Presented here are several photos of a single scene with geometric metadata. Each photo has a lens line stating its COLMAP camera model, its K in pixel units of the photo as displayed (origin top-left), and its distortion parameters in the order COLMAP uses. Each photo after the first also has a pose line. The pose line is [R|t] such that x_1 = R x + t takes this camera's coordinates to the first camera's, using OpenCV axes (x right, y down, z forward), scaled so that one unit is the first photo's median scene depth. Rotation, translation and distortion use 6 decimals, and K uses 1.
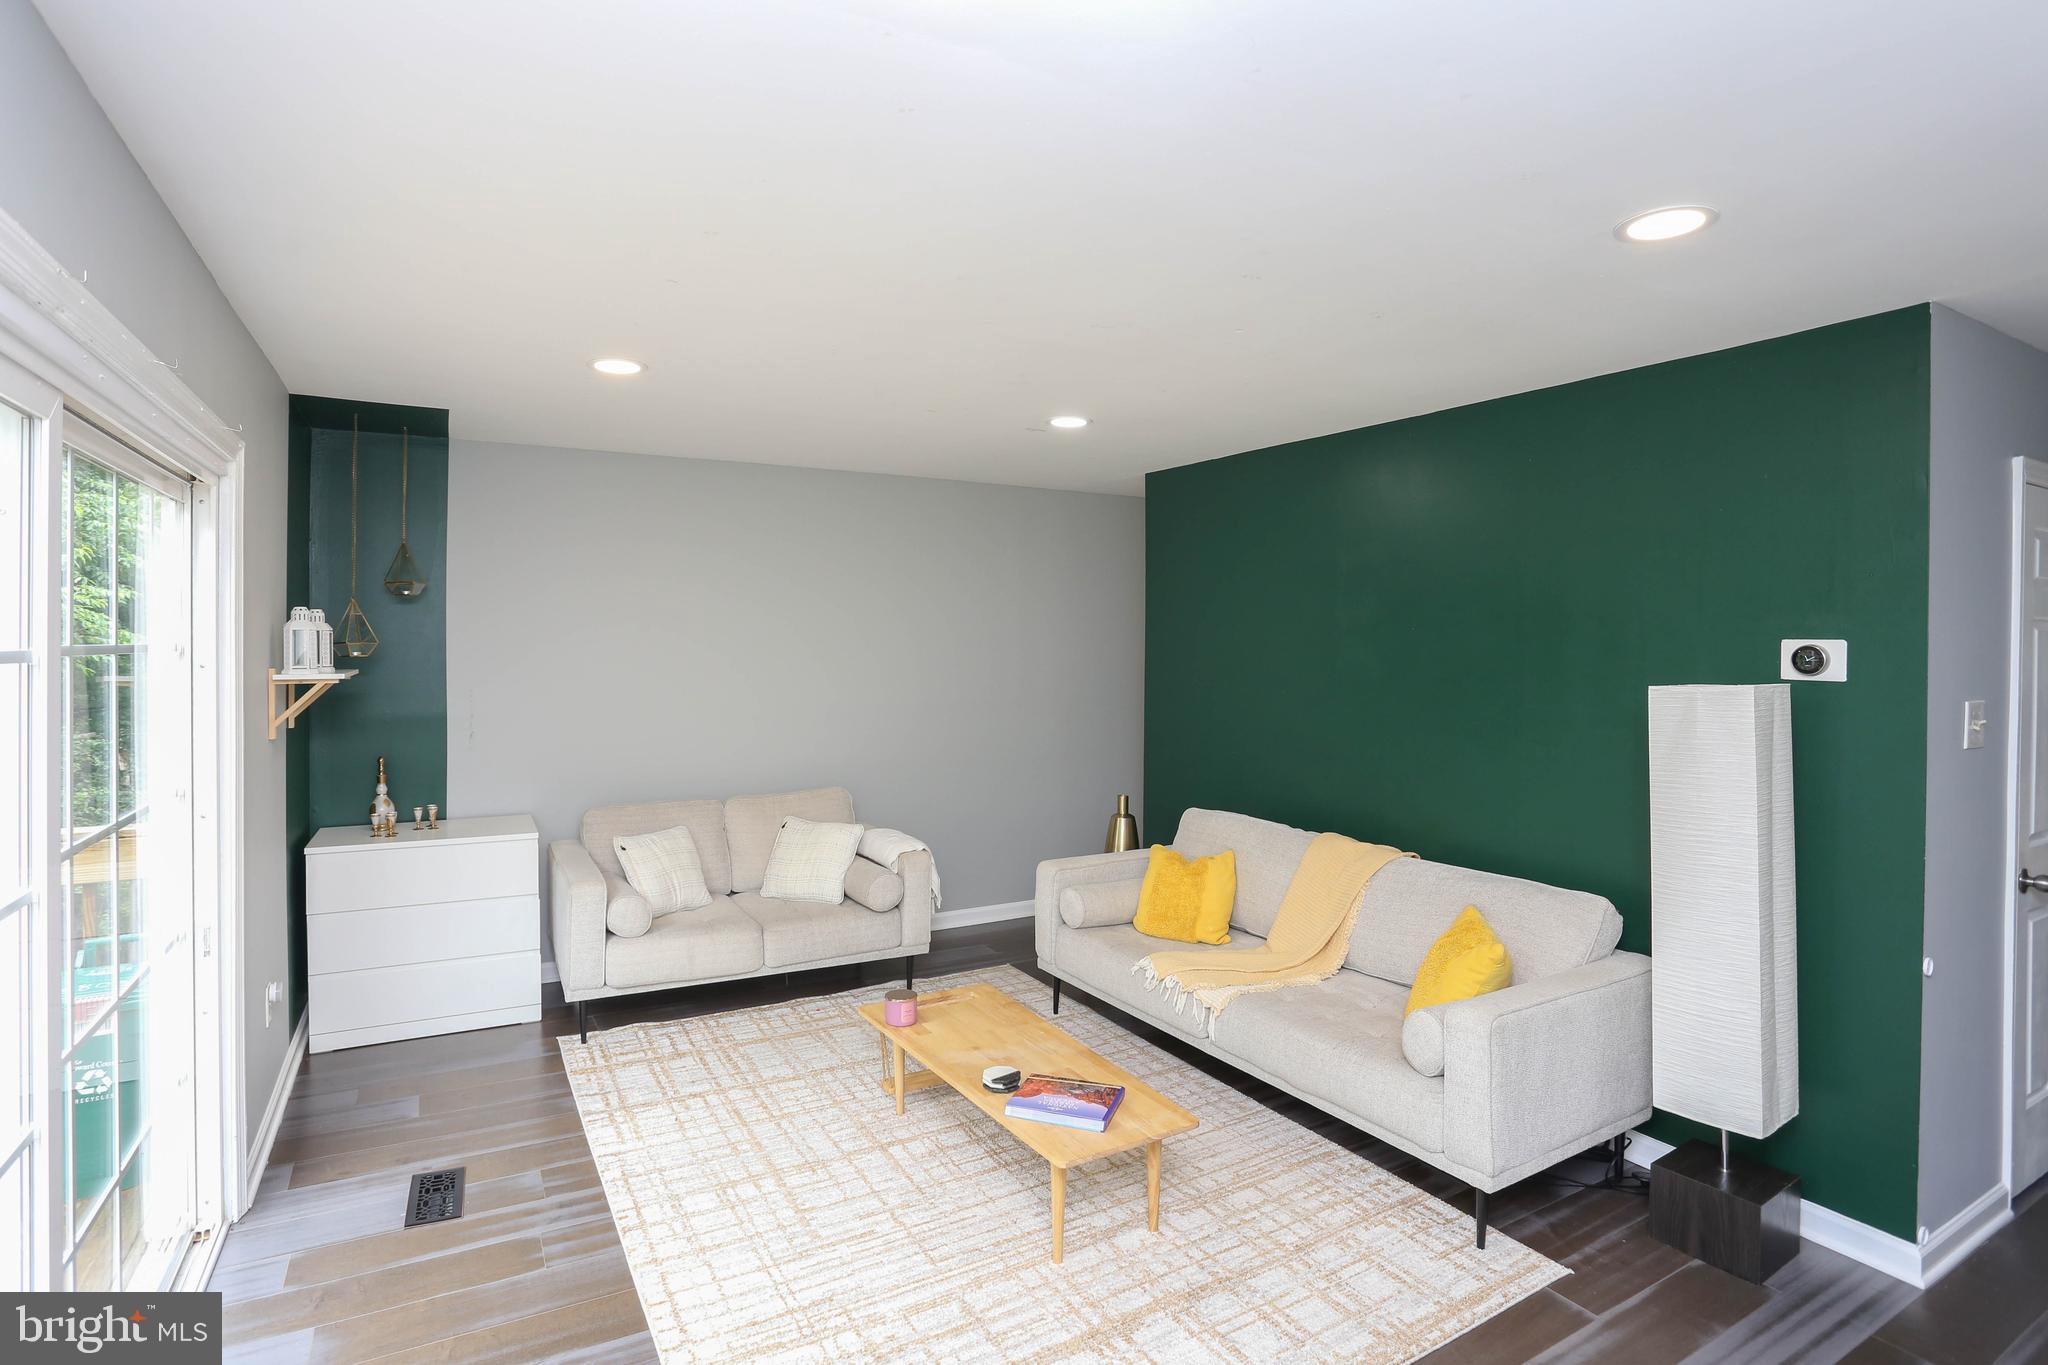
lens RADIAL K [[1018.4, 0, 1013.9], [0, 1018.4, 655.9], [0, 0, 1]] dist [-0.078860, 0.036710]
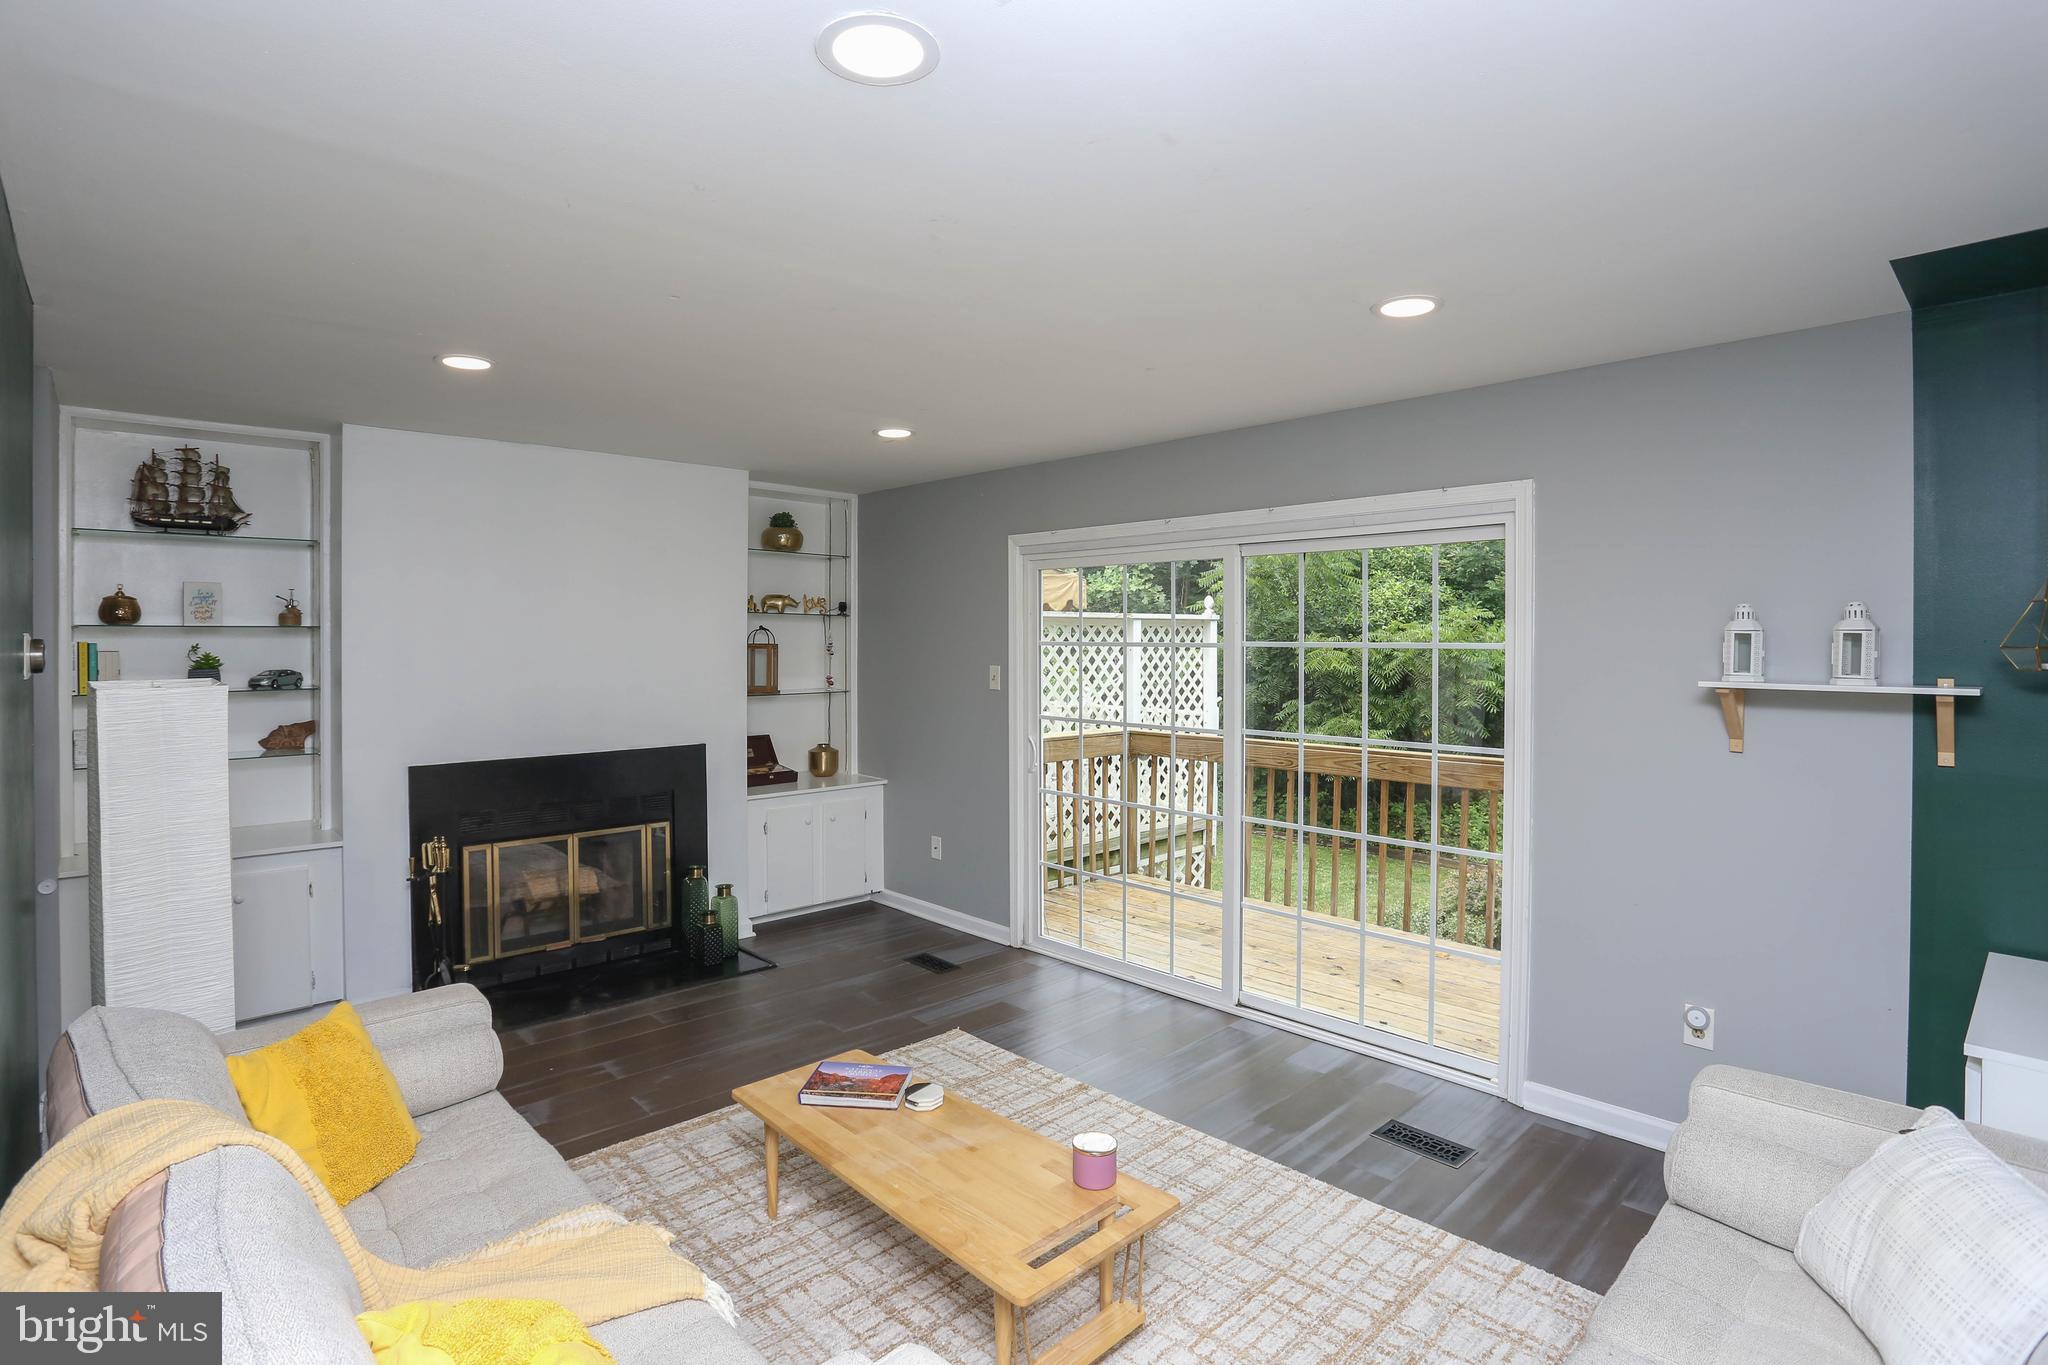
lens RADIAL K [[1004.4, 0, 1029.3], [0, 1004.4, 641.0], [0, 0, 1]] dist [-0.063823, 0.036337]
pose [[-0.969967, -0.018130, -0.242560, 0.098247], [-0.019796, 0.999794, 0.004431, -0.015240], [0.242430, 0.009099, -0.970126, 1.469829]]
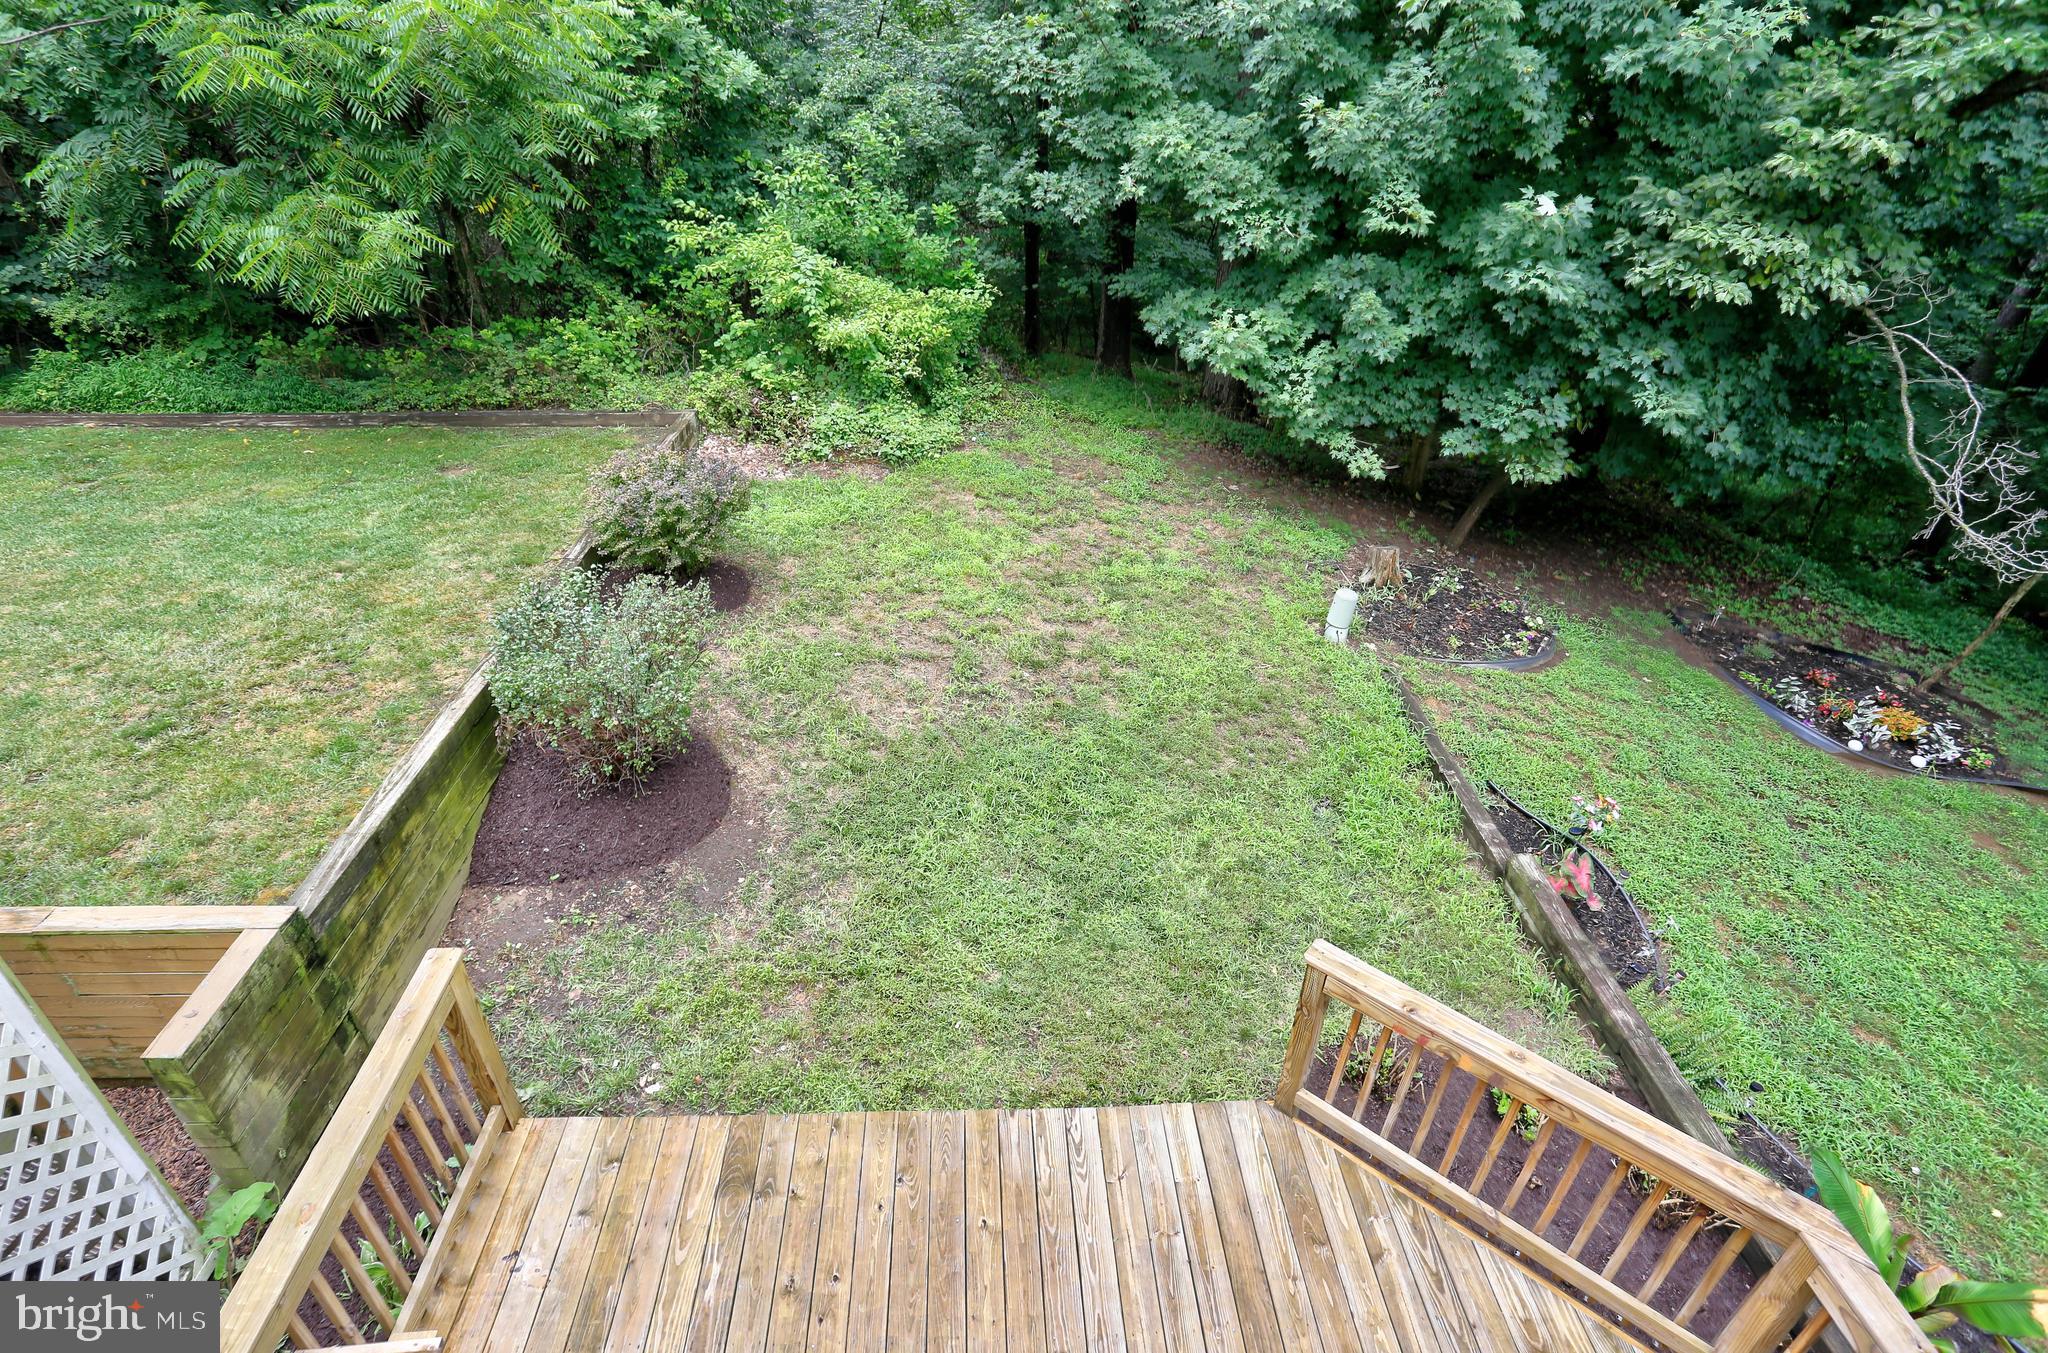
lens RADIAL K [[1028.5, 0, 1021.4], [0, 1028.5, 663.4], [0, 0, 1]] dist [-0.073030, 0.030342]
pose [[-0.468835, 0.431188, -0.770889, -0.900024], [-0.025088, 0.865900, 0.499588, 0.076286], [0.882929, 0.253565, -0.395147, 0.092162]]
